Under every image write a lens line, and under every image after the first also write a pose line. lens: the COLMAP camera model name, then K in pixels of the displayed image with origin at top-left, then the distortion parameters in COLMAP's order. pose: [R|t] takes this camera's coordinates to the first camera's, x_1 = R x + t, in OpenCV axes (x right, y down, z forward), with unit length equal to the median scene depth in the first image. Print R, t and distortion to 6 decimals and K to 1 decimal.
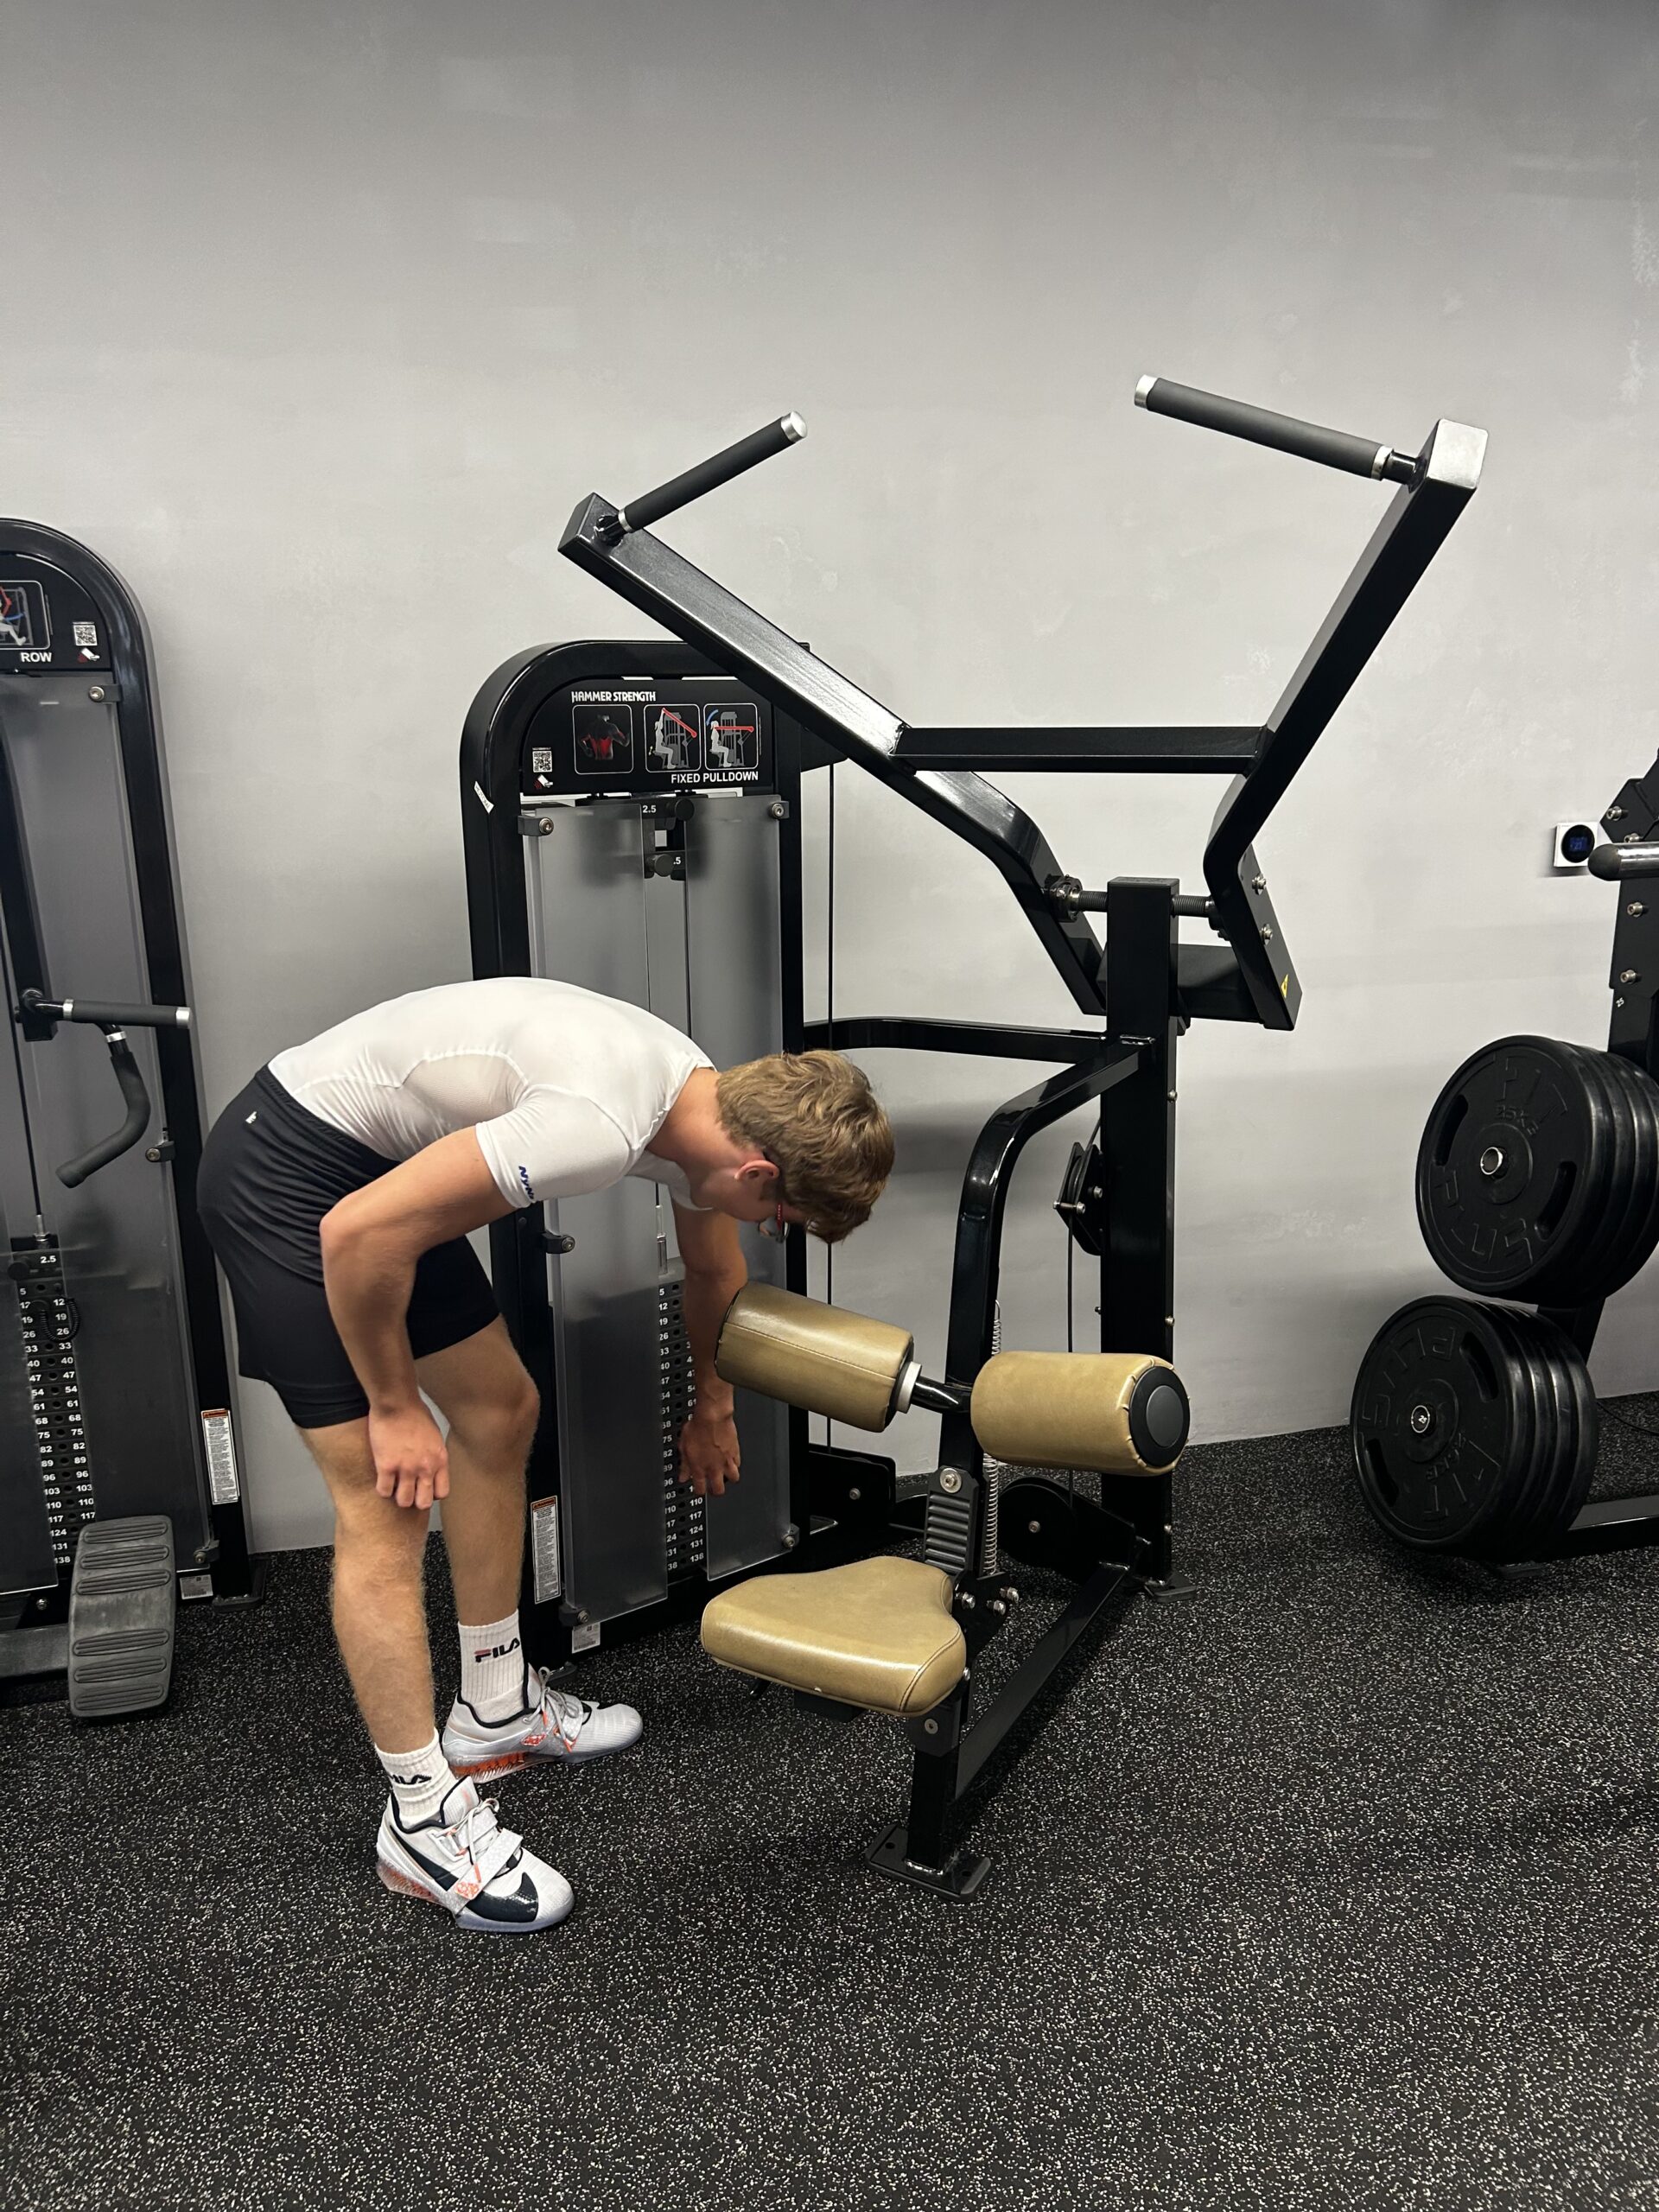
lens RADIAL K [[1676.0, 0, 820.0], [0, 1676.0, 1118.3], [0, 0, 1]] dist [0.049571, -0.060412]
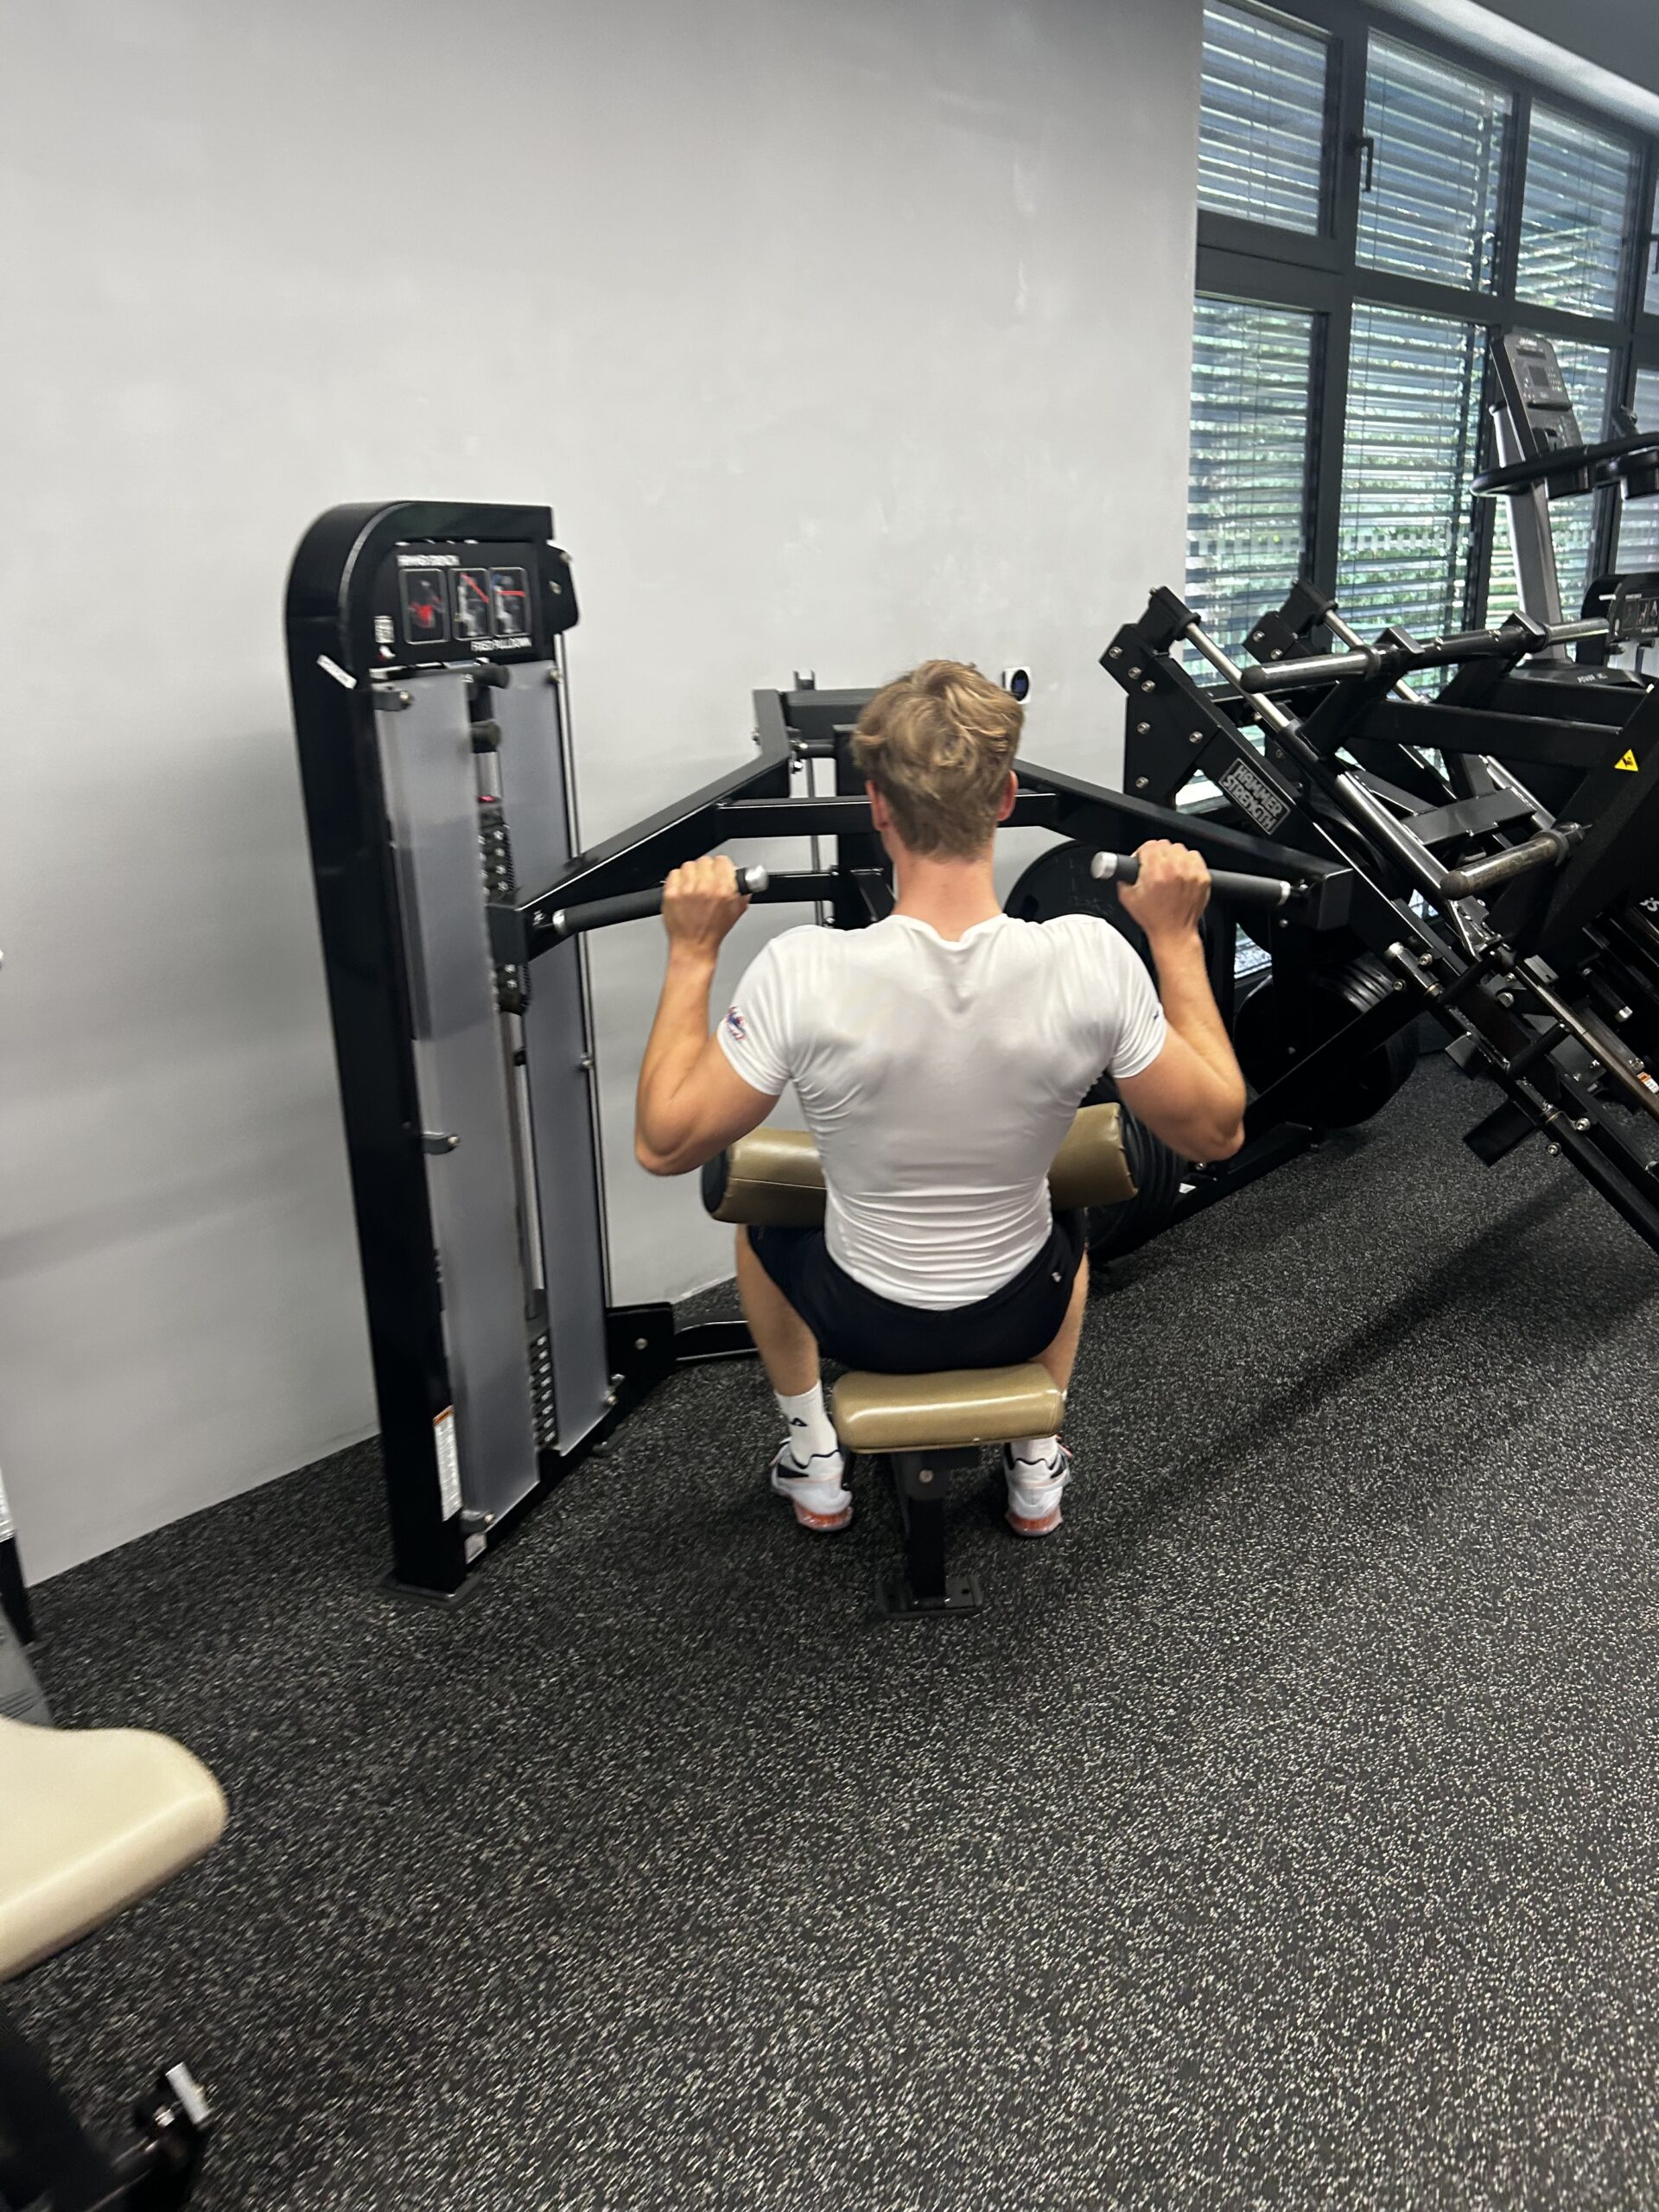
lens RADIAL K [[1676.0, 0, 883.1], [0, 1676.0, 1082.1], [0, 0, 1]] dist [0.049571, -0.060412]
pose [[0.822467, -0.178685, 0.540018, -0.471680], [0.155590, 0.983843, 0.088572, -0.004316], [-0.547119, 0.011174, 0.836980, 0.060441]]
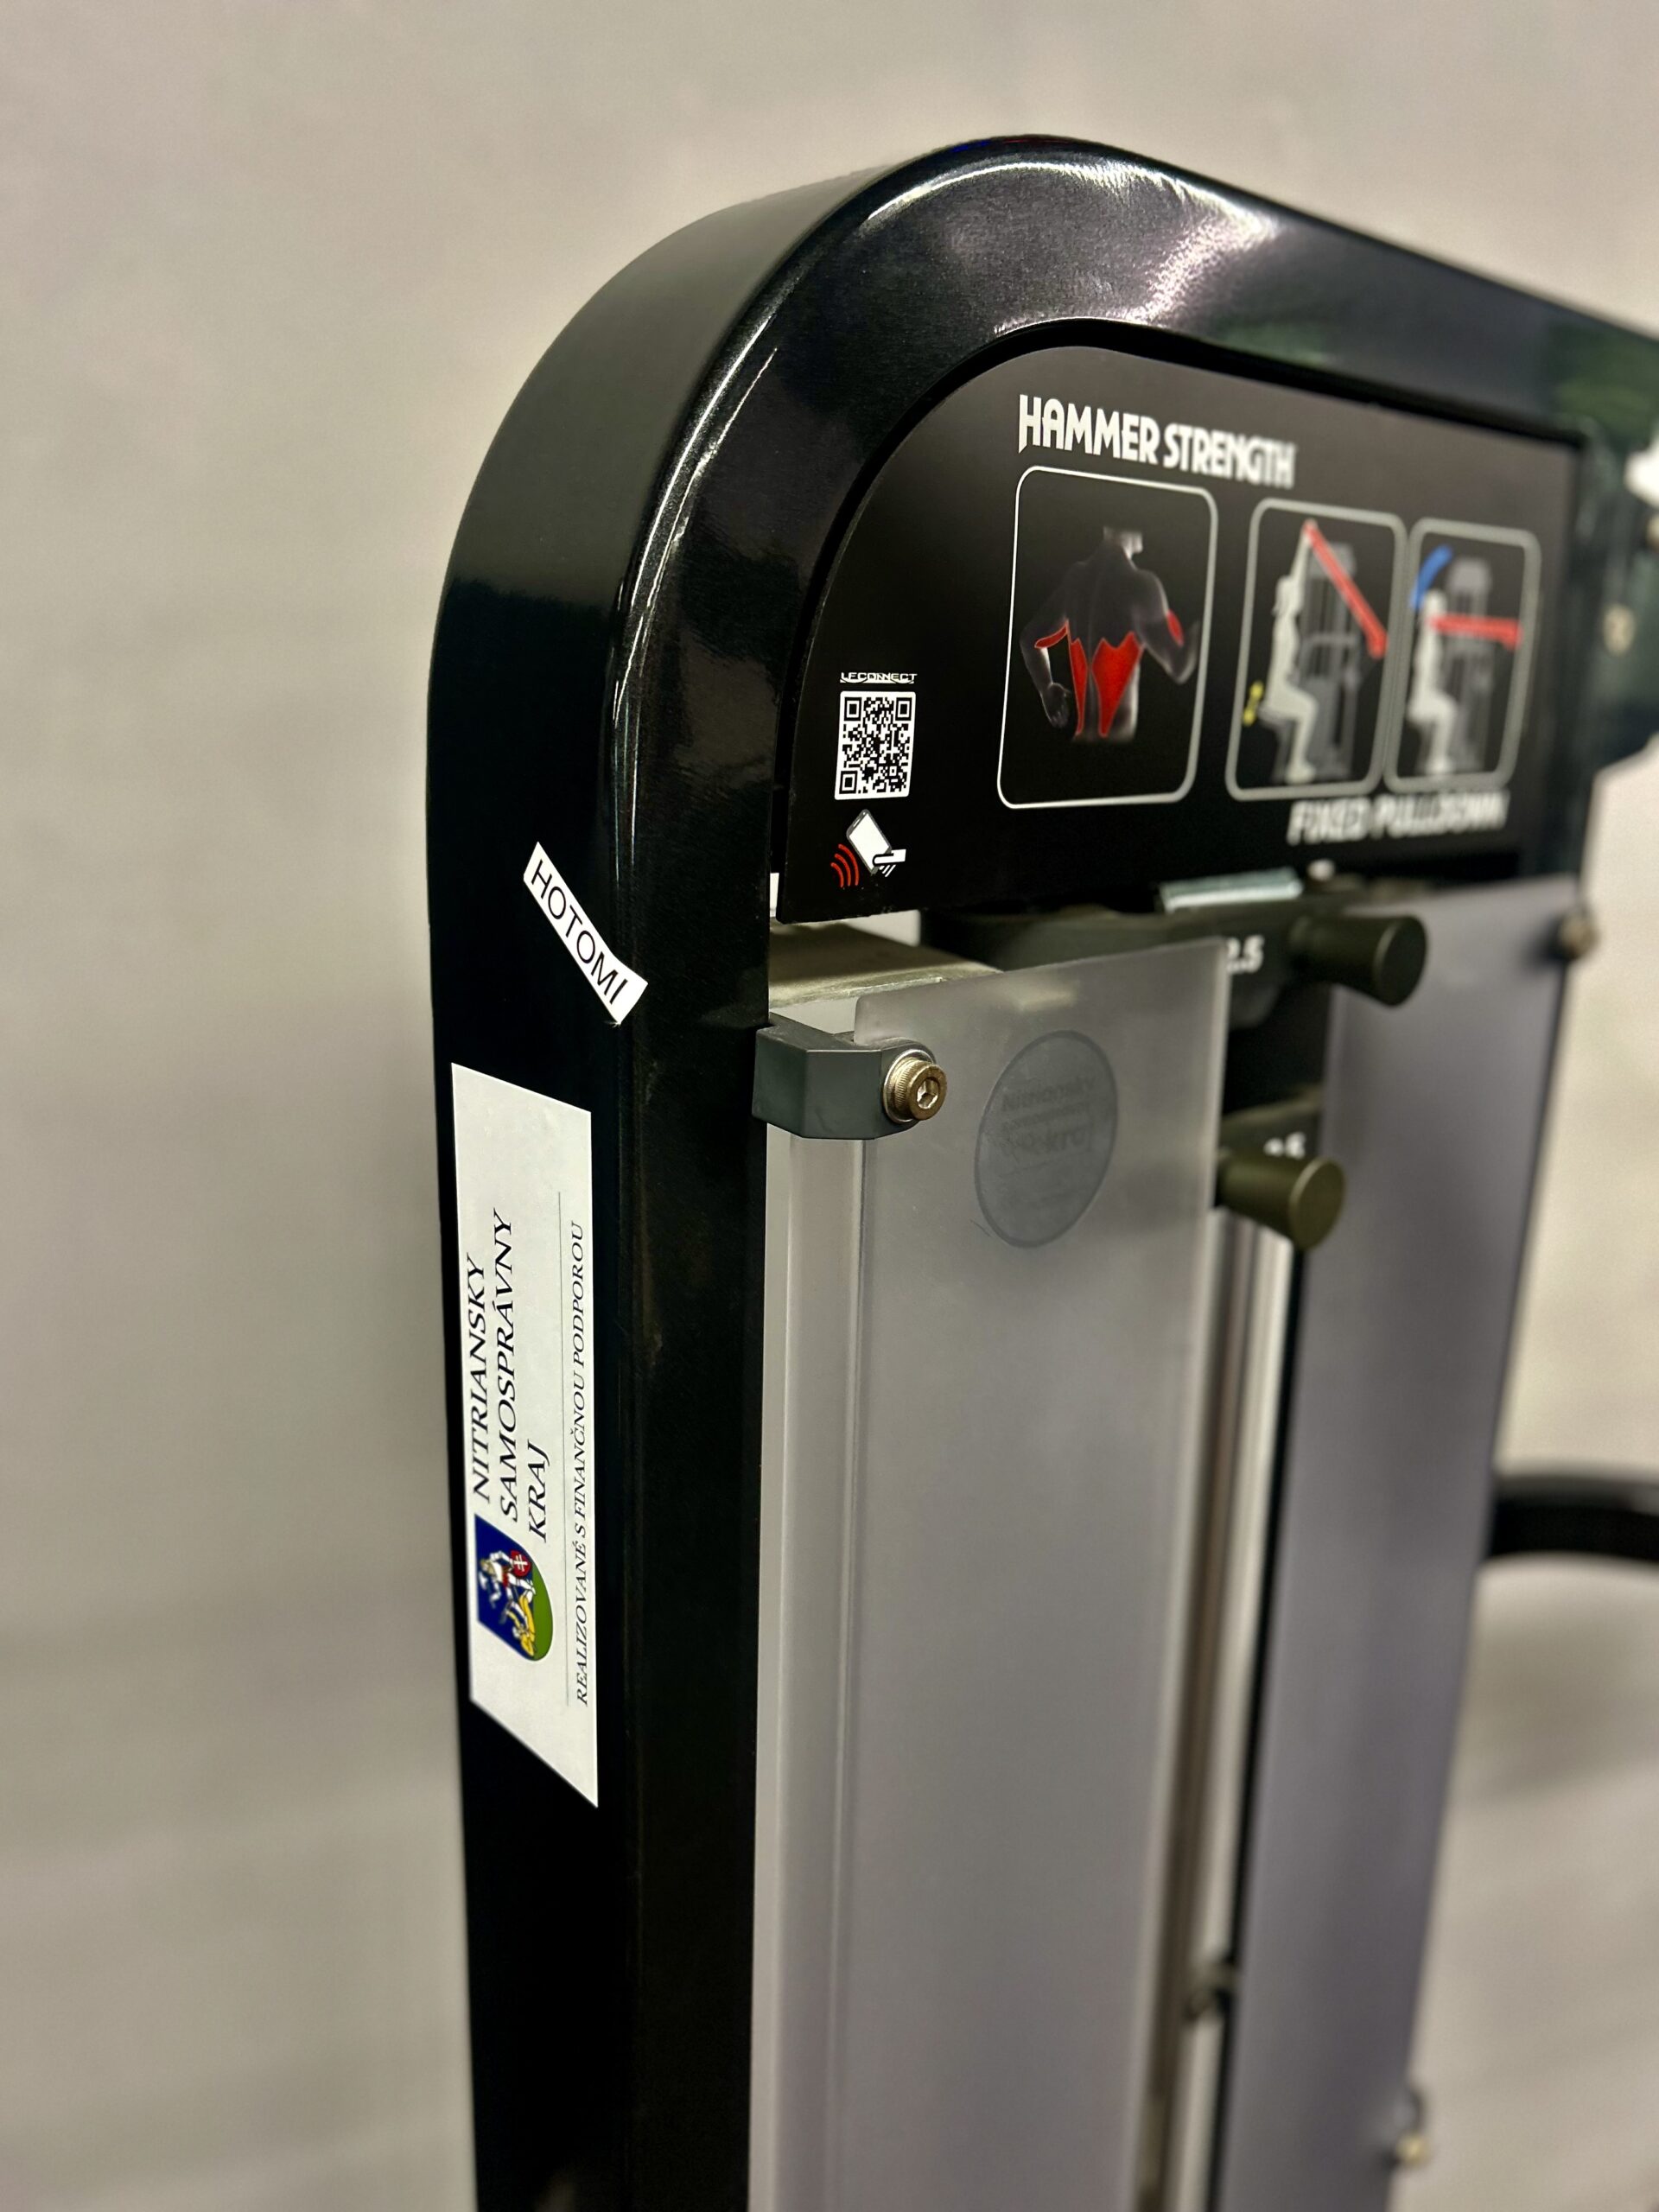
lens RADIAL K [[1676.0, 0, 834.4], [0, 1676.0, 1088.6], [0, 0, 1]] dist [0.049571, -0.060412]
pose [[0.993658, 0.002387, 0.112415, -0.184568], [-0.002137, 0.999995, -0.002350, -0.165791], [-0.112420, 0.002095, 0.993659, 0.778845]]
